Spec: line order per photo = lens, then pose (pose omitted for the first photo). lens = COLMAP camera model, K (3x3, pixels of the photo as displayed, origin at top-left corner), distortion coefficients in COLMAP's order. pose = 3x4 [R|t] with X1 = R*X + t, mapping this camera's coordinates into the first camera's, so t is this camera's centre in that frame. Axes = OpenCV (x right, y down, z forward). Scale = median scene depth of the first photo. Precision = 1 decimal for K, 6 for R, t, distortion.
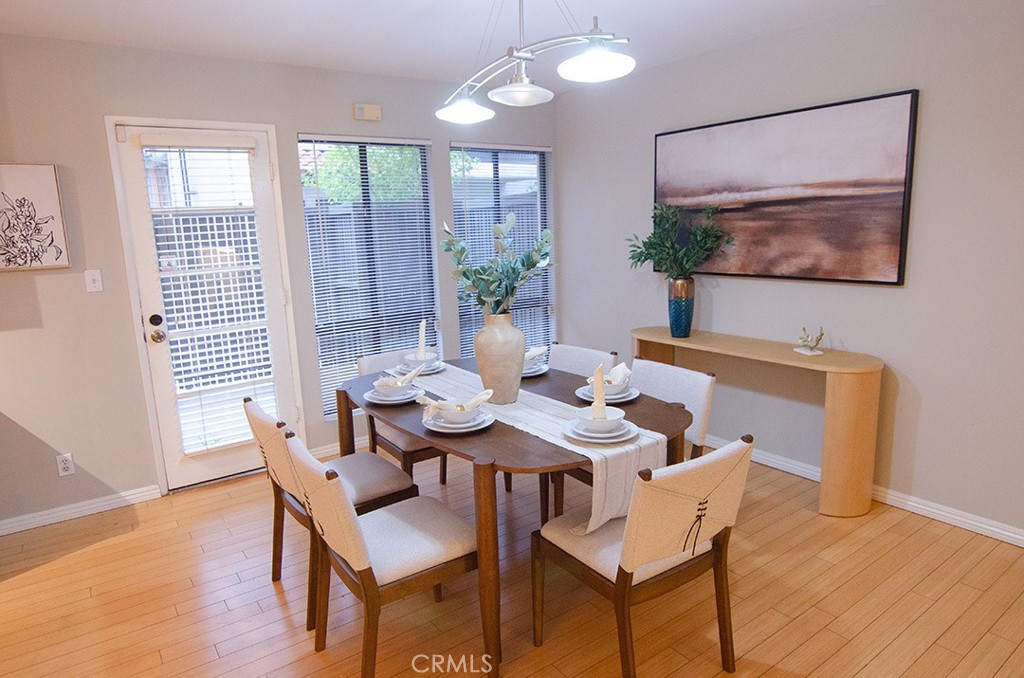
lens RADIAL K [[616.9, 0, 512.0], [0, 616.9, 339.0], [0, 0, 1]] dist [-0.006840, -0.002940]
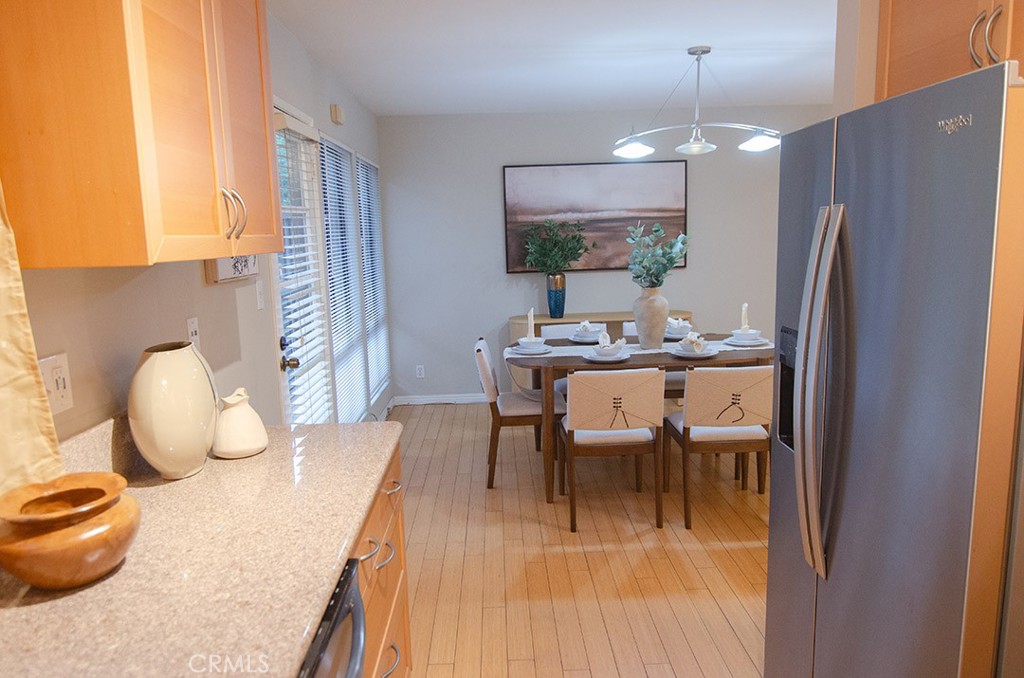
lens RADIAL K [[691.2, 0, 512.0], [0, 691.2, 339.0], [0, 0, 1]] dist [0.007180, -0.023995]
pose [[0.562021, -0.111074, 0.819631, -1.124404], [0.164848, 0.986104, 0.020598, -0.006186], [-0.810529, 0.123538, 0.572522, 0.245419]]
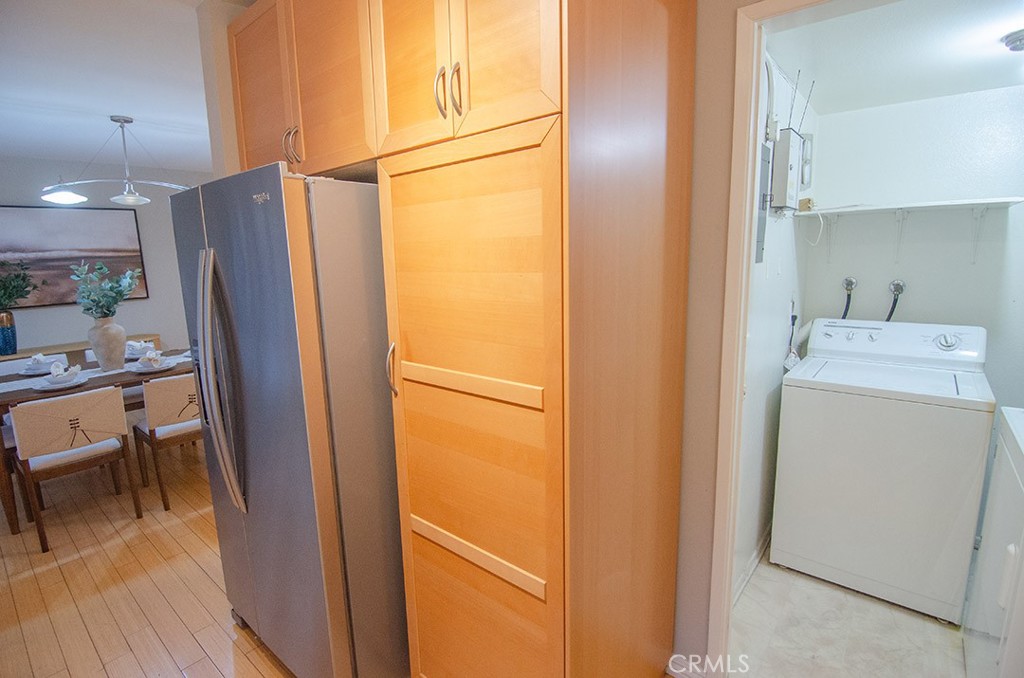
lens RADIAL K [[487.4, 0, 512.0], [0, 487.4, 339.0], [0, 0, 1]] dist [-0.028436, 0.000044]
pose [[-0.256239, -0.129511, 0.957898, -1.124716], [0.214430, 0.958676, 0.186977, 0.007578], [-0.942529, 0.253313, -0.217879, 0.175453]]
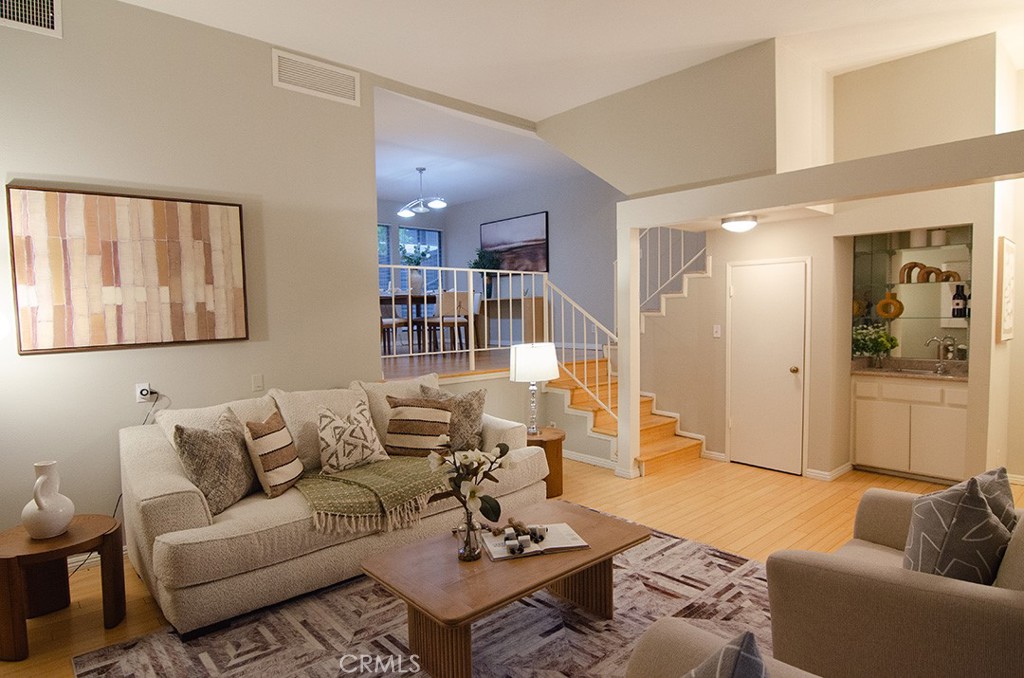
lens RADIAL K [[580.9, 0, 512.0], [0, 580.9, 339.0], [0, 0, 1]] dist [-0.000575, -0.000030]
pose [[0.993502, 0.011200, 0.113263, 0.108309], [0.004984, 0.989911, -0.141605, 0.563147], [-0.113707, 0.141249, 0.983422, -1.542857]]
